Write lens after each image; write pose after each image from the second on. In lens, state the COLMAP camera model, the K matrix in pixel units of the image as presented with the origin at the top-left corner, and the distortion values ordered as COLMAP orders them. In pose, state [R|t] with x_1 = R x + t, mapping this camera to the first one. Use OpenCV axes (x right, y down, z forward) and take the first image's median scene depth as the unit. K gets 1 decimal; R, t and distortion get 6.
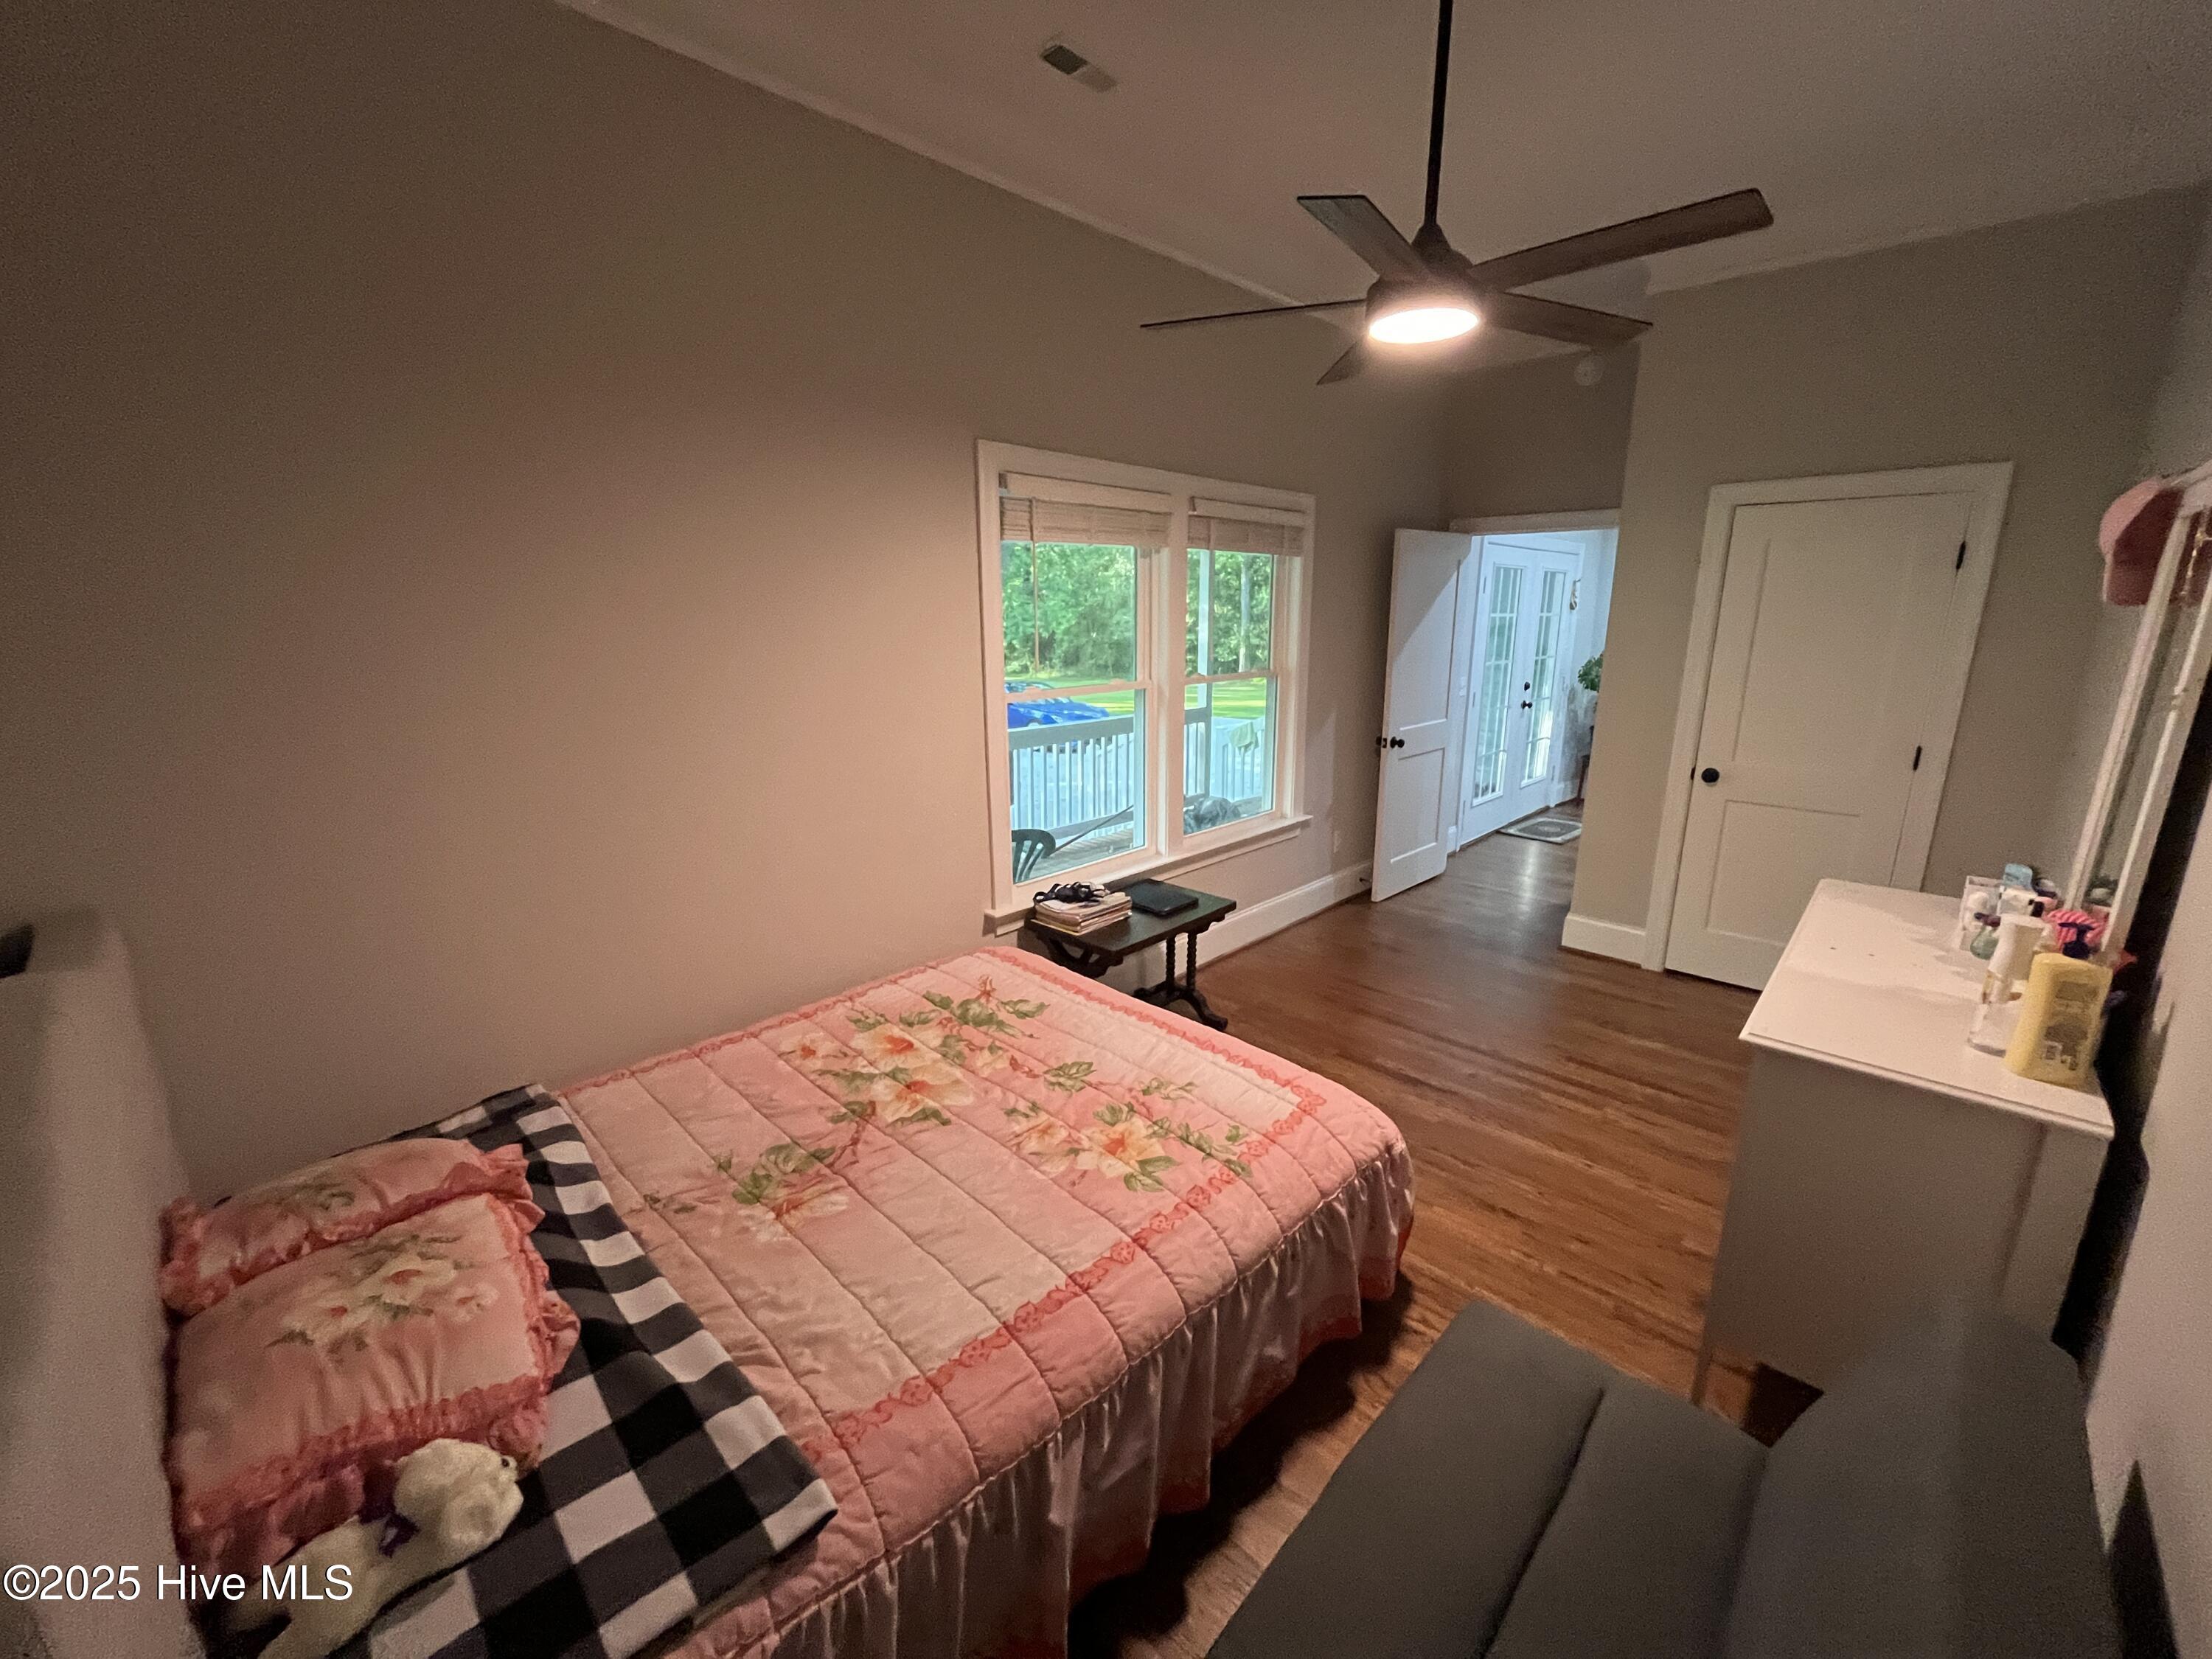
lens RADIAL K [[893.6, 0, 1099.2], [0, 893.6, 825.8], [0, 0, 1]] dist [-0.001275, -0.000780]
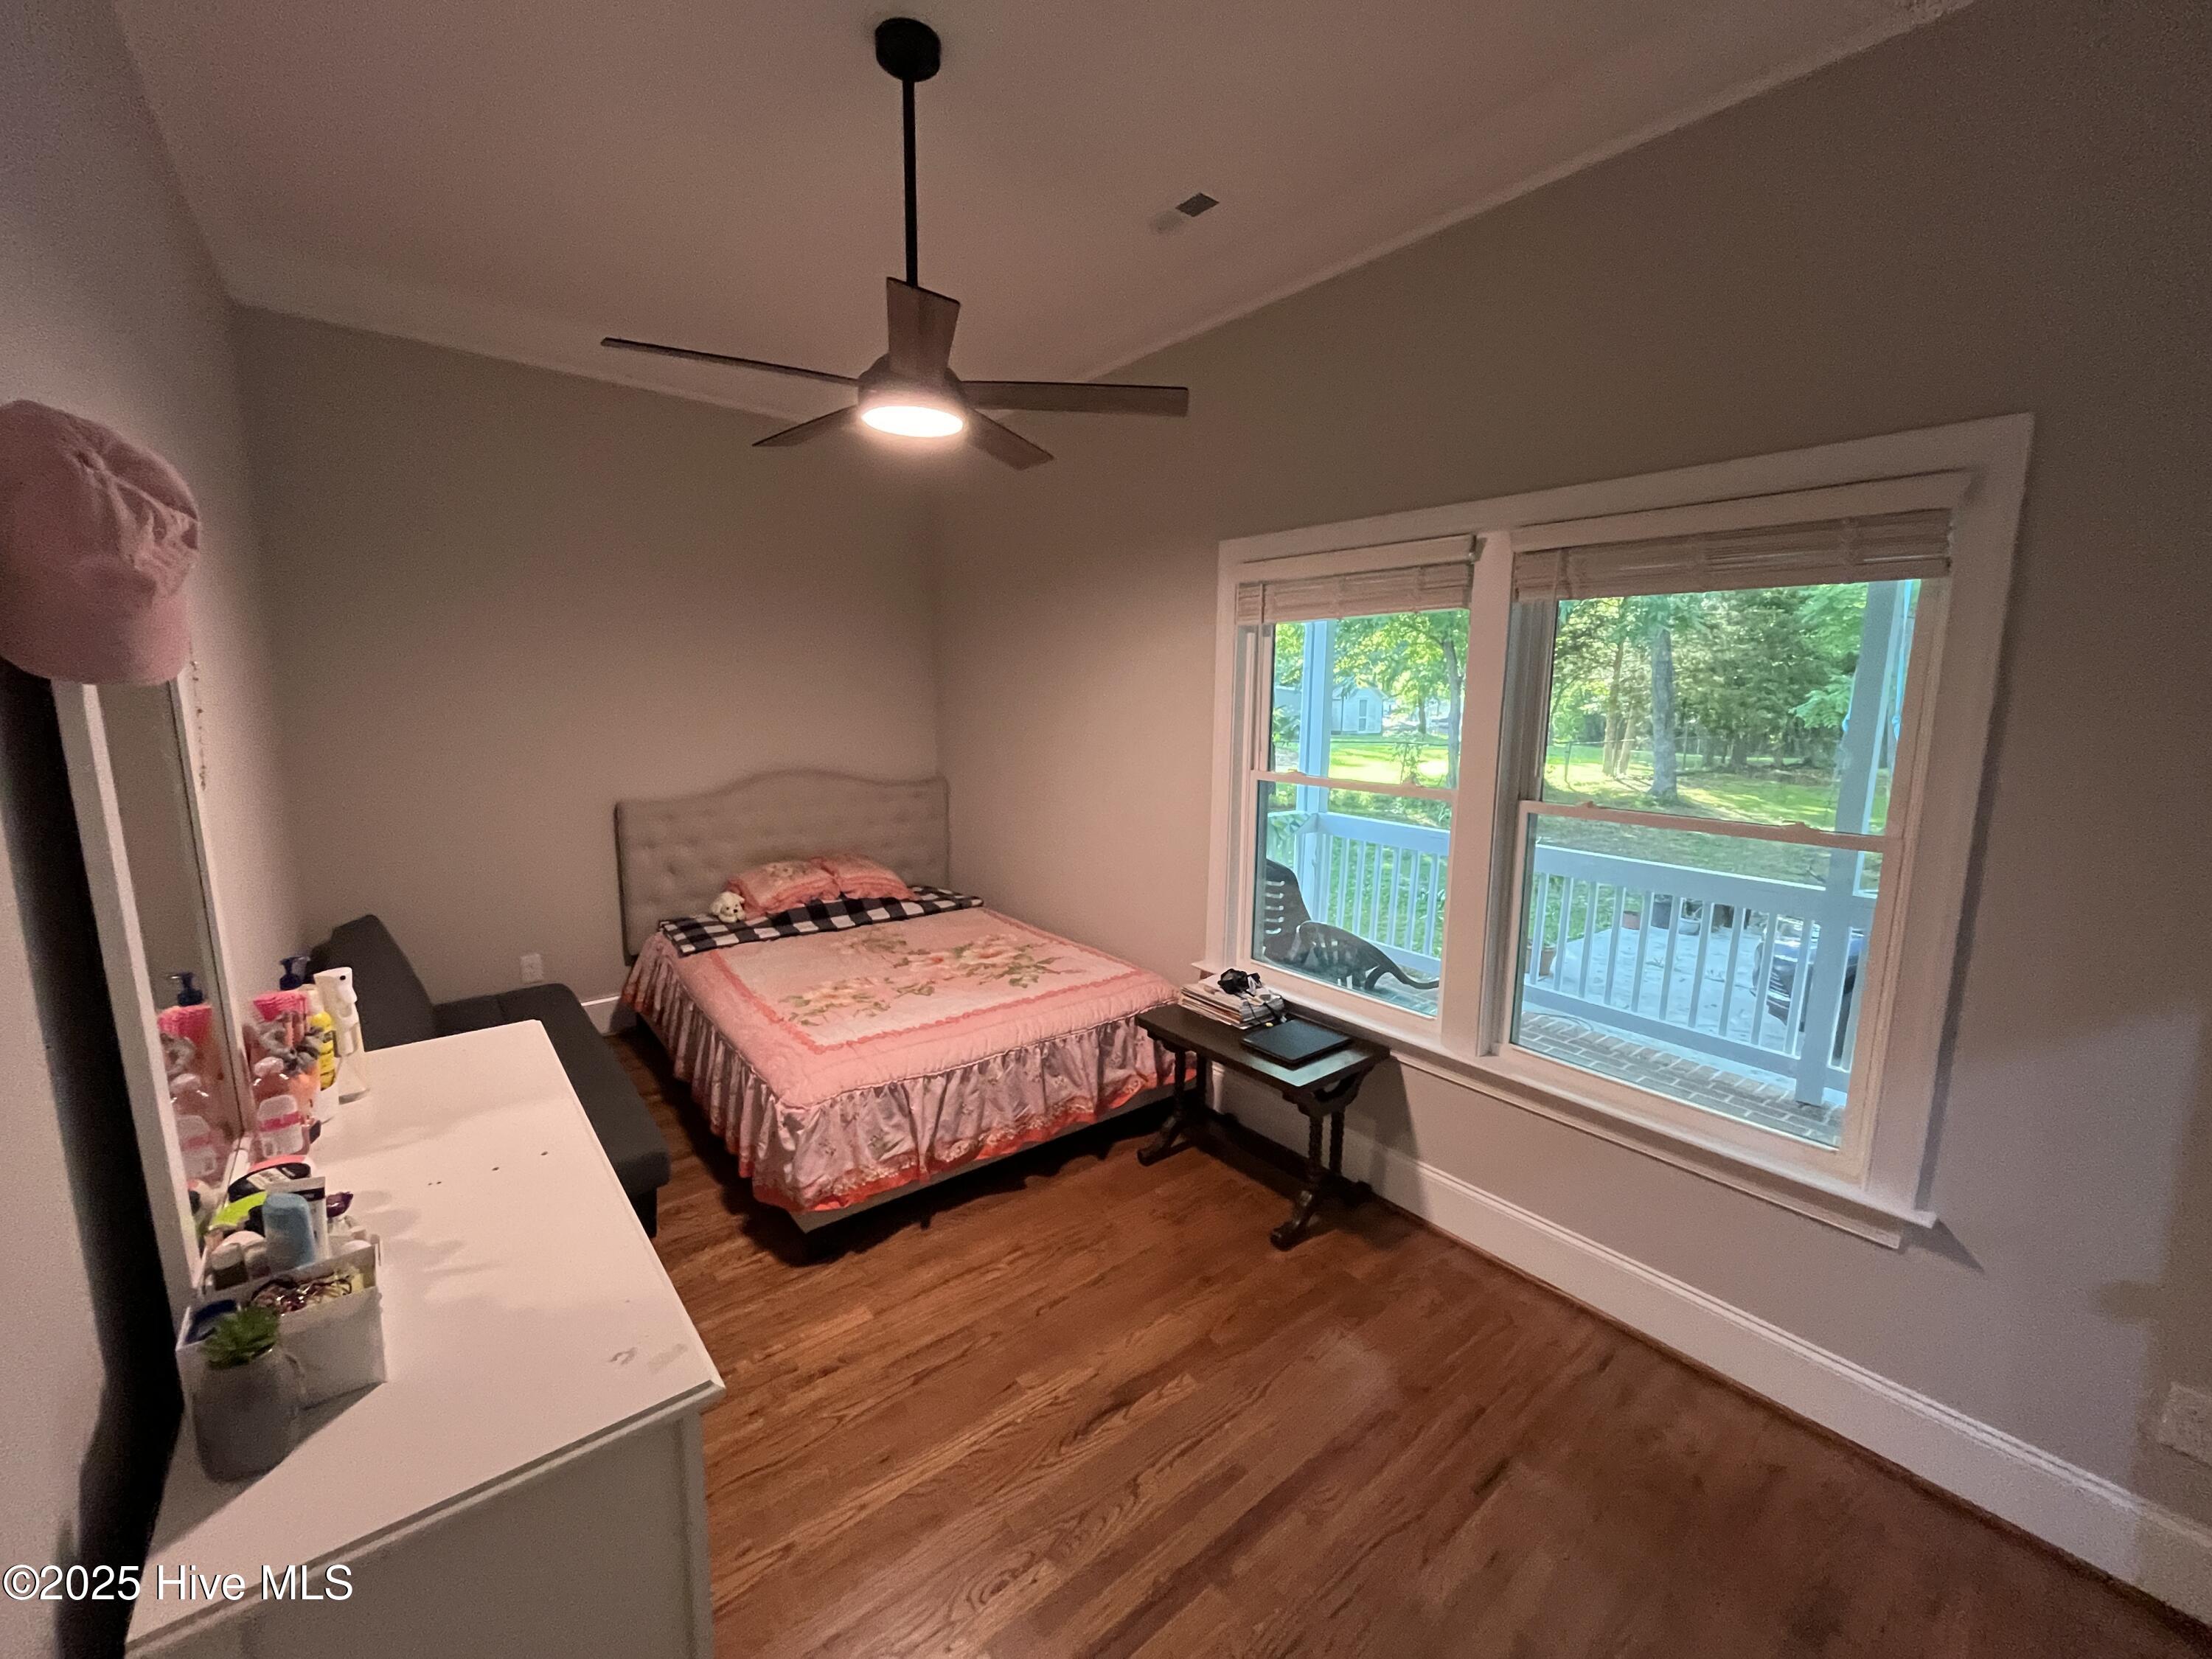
lens RADIAL K [[893.6, 0, 1095.0], [0, 893.6, 828.6], [0, 0, 1]] dist [-0.001275, -0.000780]
pose [[-0.133787, 0.160230, -0.977971, 1.223501], [-0.248386, 0.949922, 0.189613, -0.303549], [0.959378, 0.268282, -0.087288, 1.216993]]
